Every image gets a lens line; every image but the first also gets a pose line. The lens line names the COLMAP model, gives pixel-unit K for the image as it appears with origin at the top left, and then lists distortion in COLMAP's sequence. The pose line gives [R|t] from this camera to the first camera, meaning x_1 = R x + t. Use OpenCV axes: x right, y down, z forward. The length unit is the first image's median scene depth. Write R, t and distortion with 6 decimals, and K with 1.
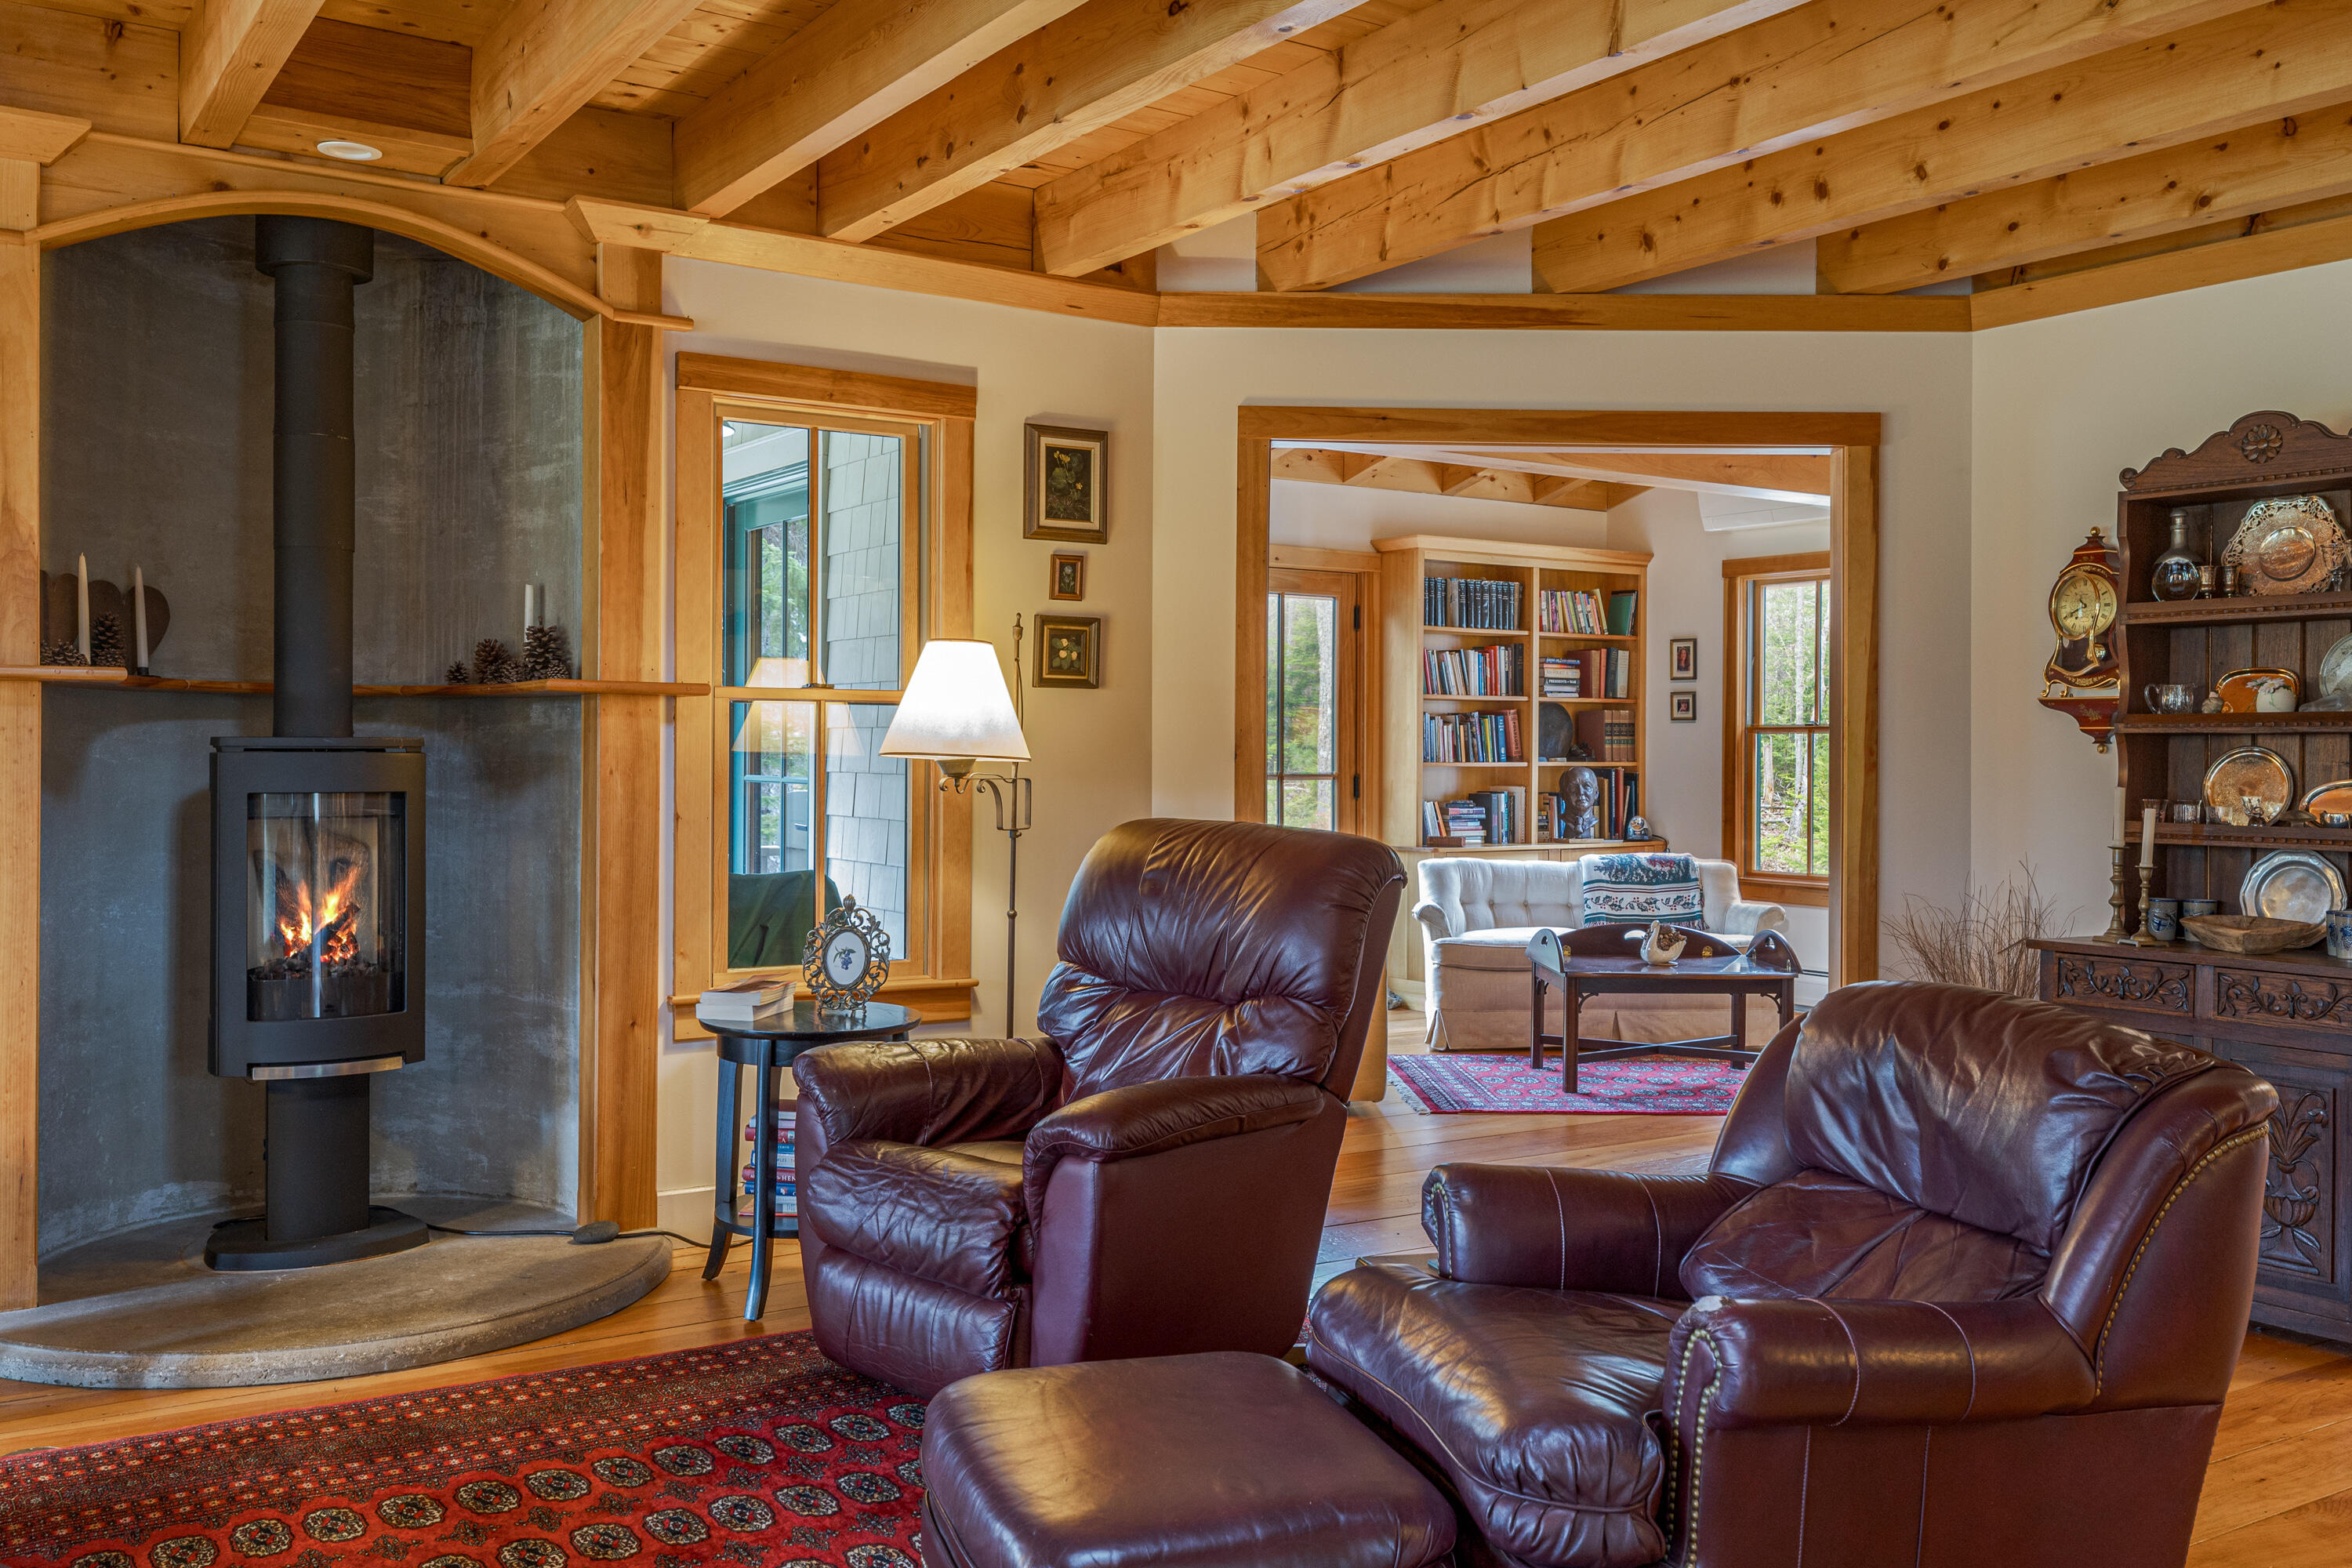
lens RADIAL K [[2000.0, 0, 1177.3], [0, 2000.0, 760.8], [0, 0, 1]] dist [-0.004249, 0.008058]
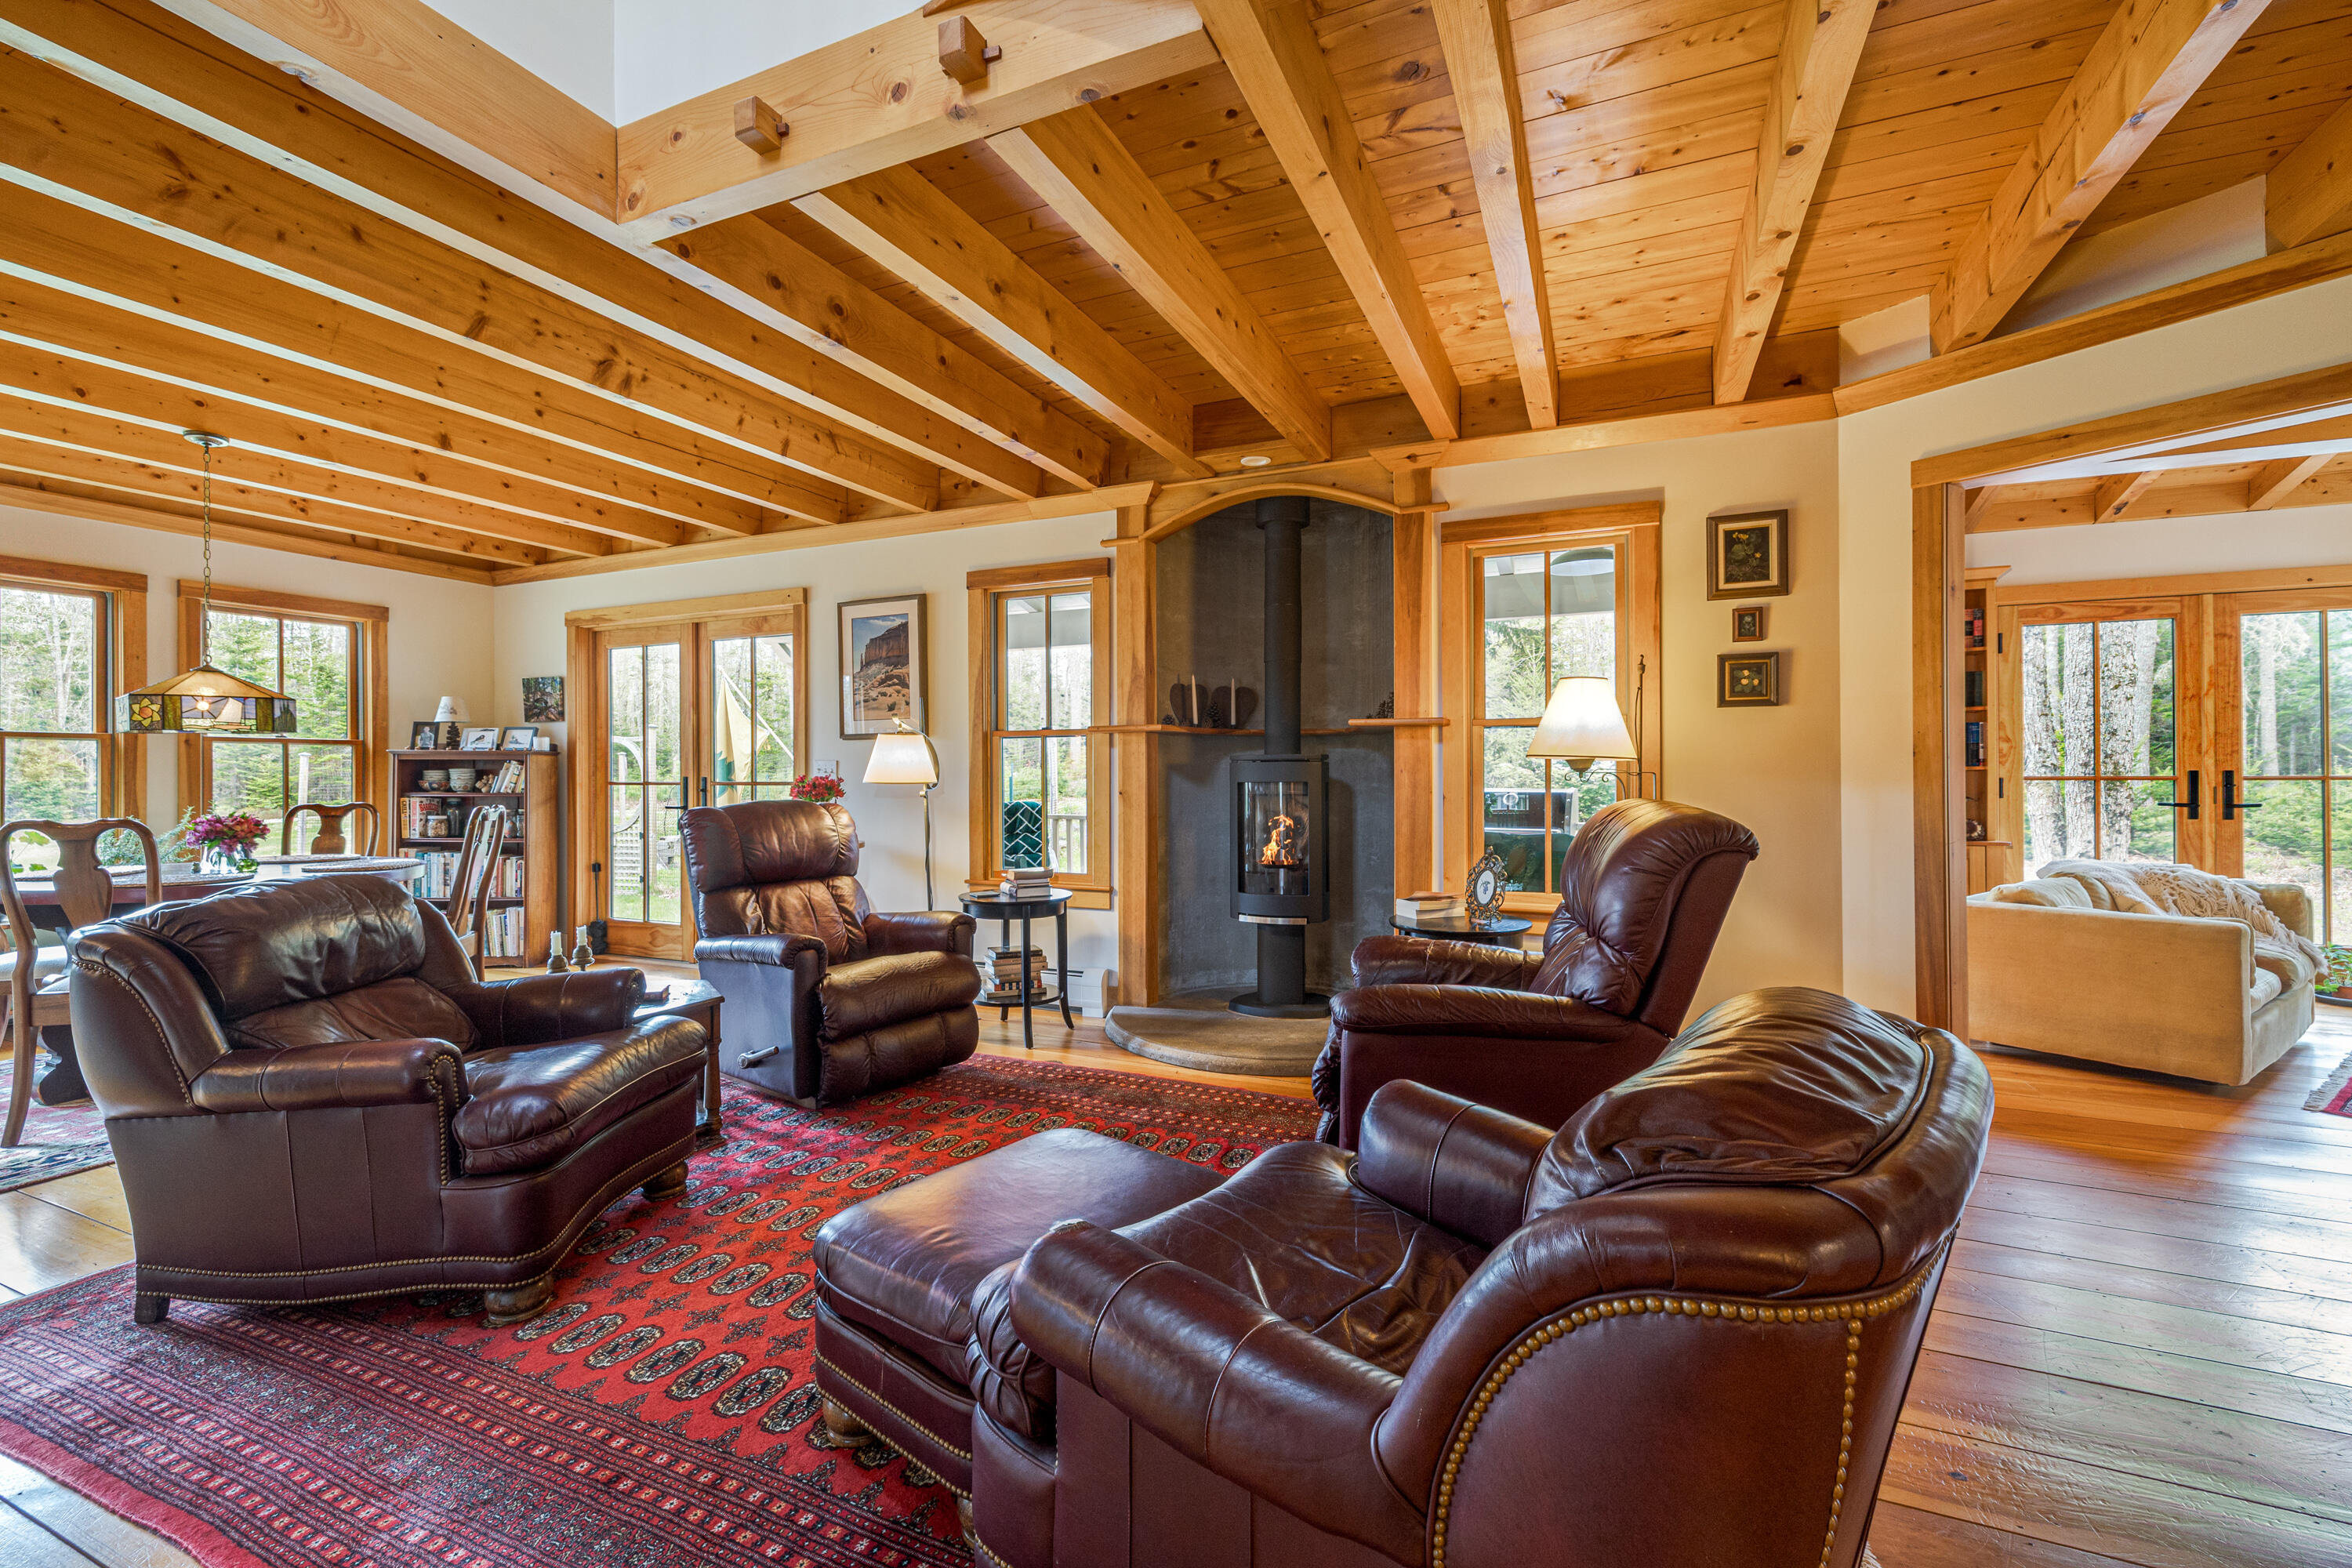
lens RADIAL K [[1004.3, 0, 1173.0], [0, 1004.3, 779.0], [0, 0, 1]] dist [0.003244, -0.001258]
pose [[0.534000, -0.006198, -0.845461, 0.361159], [0.003893, 0.999981, -0.004872, 0.016484], [0.845475, -0.000690, 0.534014, 0.363242]]
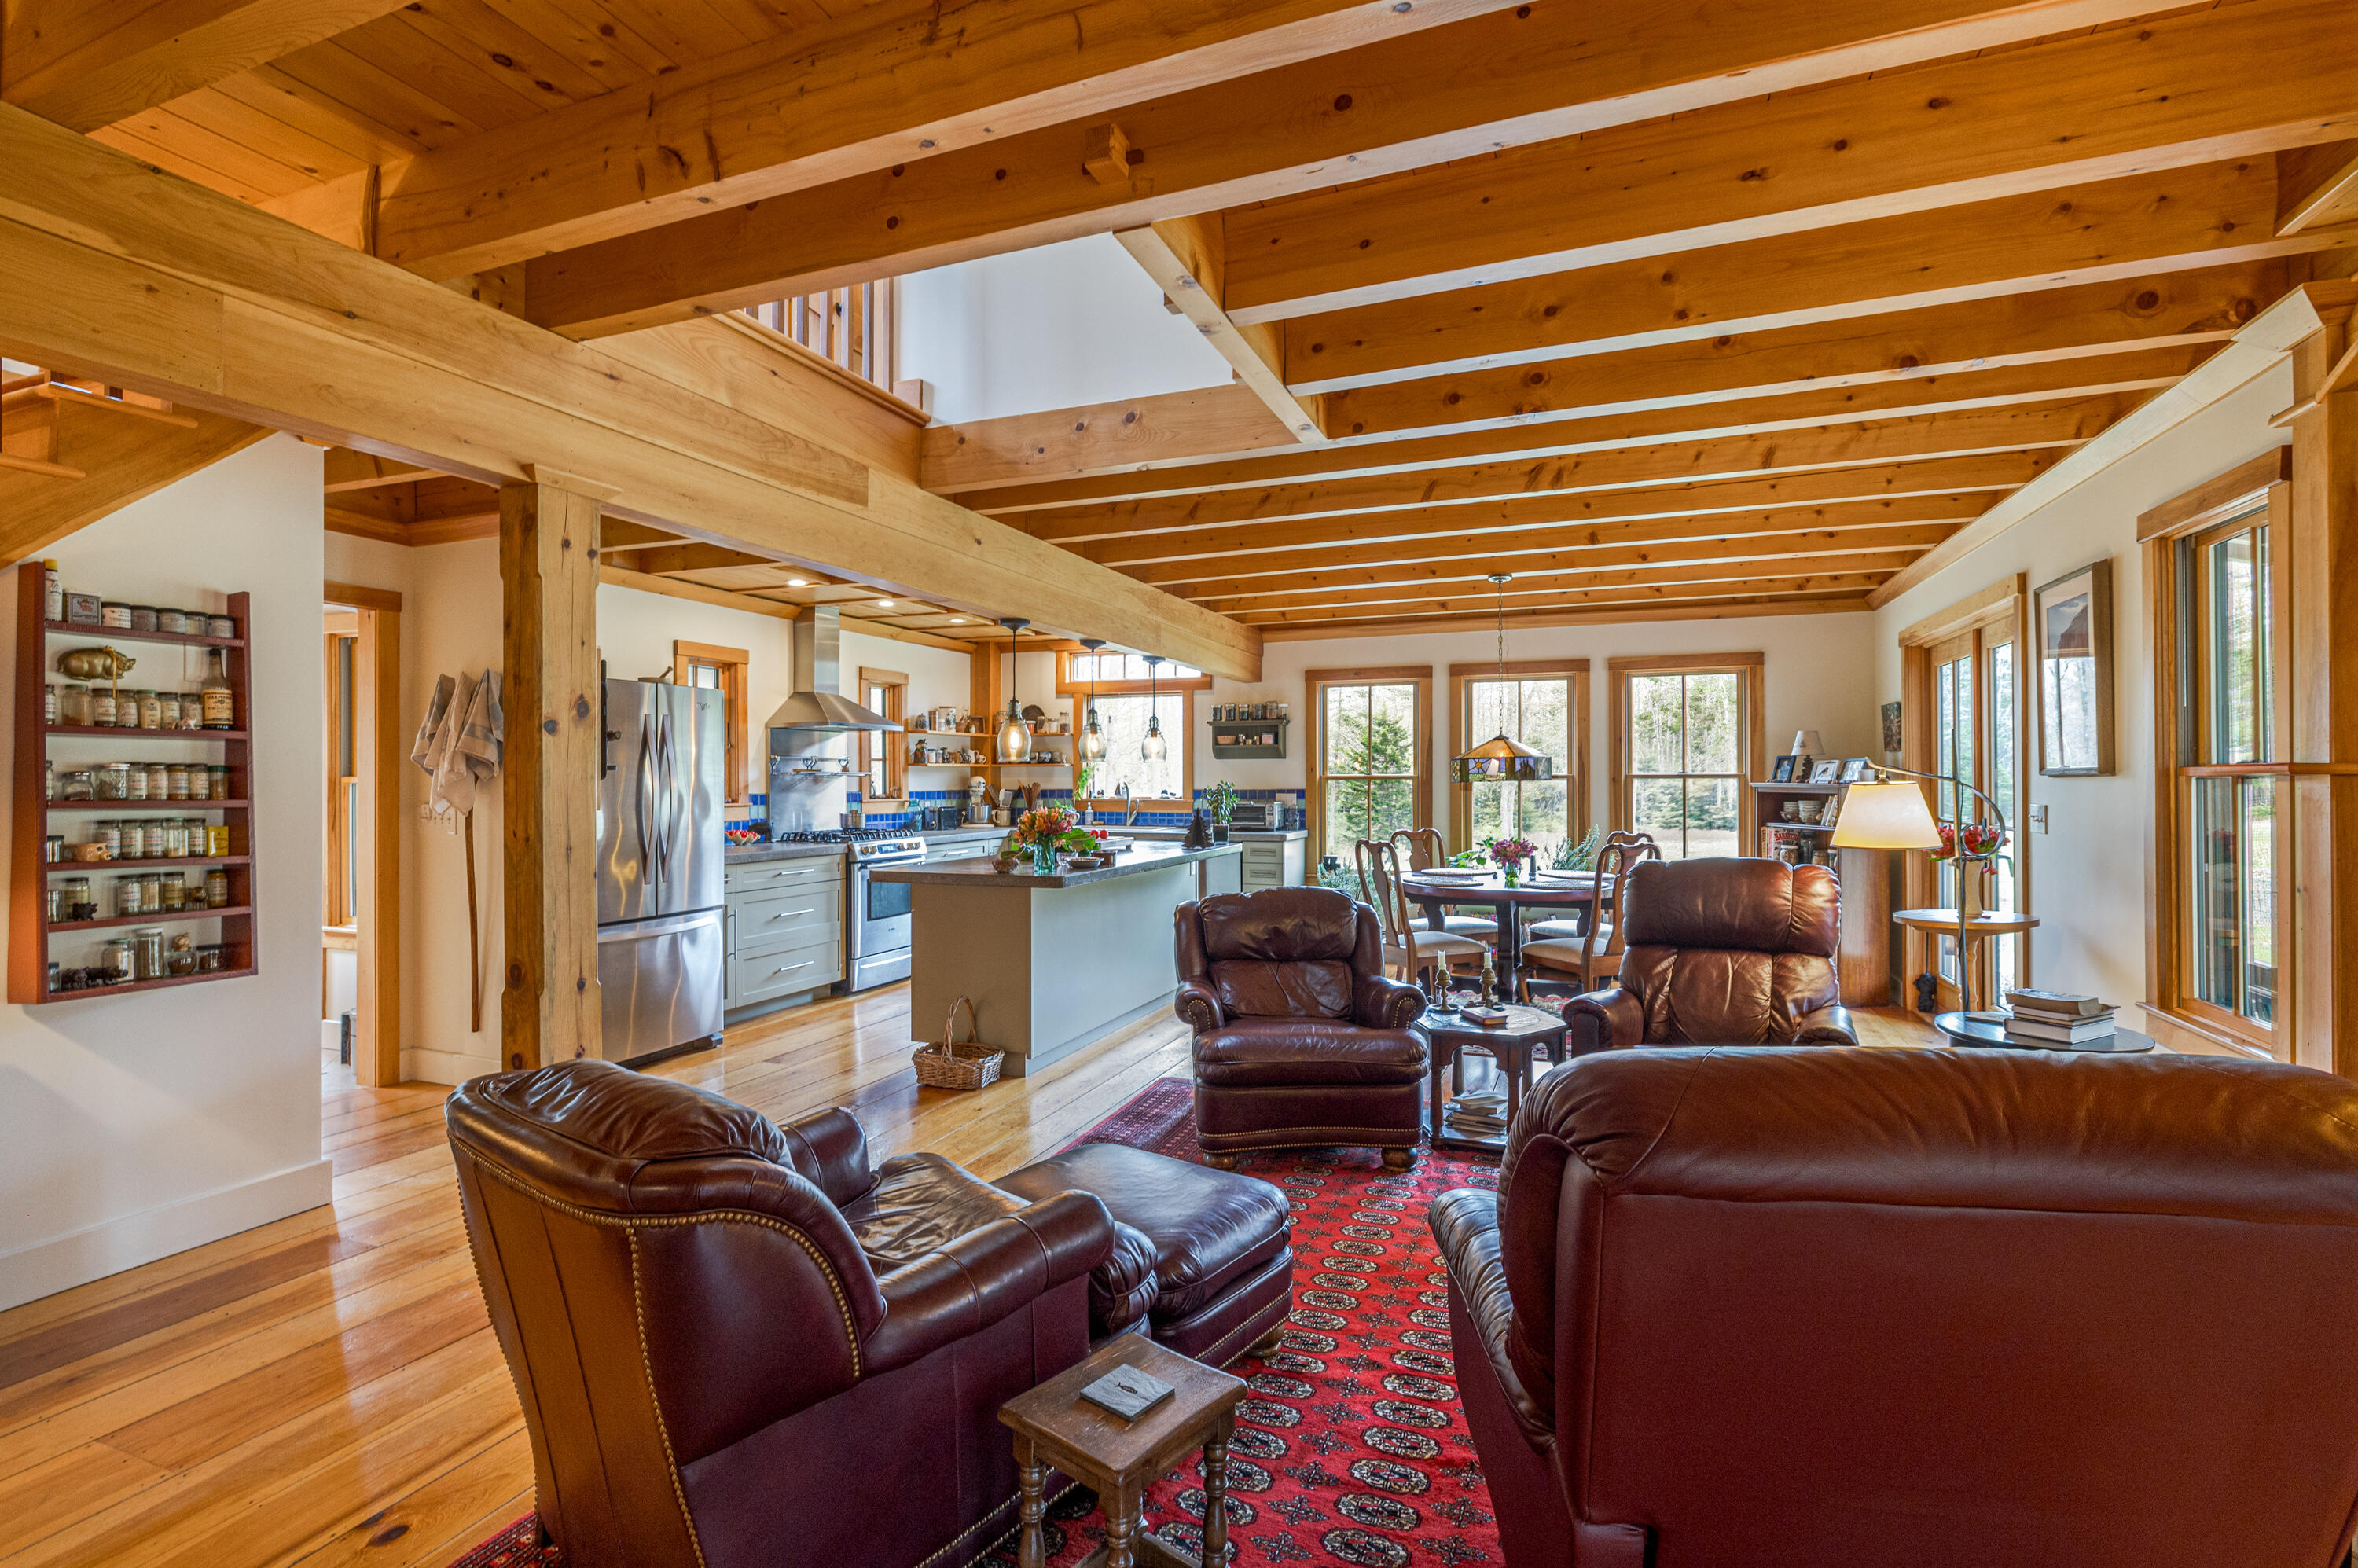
lens RADIAL K [[1092.5, 0, 1165.1], [0, 1092.5, 772.6], [0, 0, 1]] dist [0.000005, -0.000389]
pose [[-0.824197, -0.008416, -0.566241, 0.297078], [-0.005045, 0.999959, -0.007519, -0.029082], [0.566281, -0.003340, -0.824206, 0.995716]]
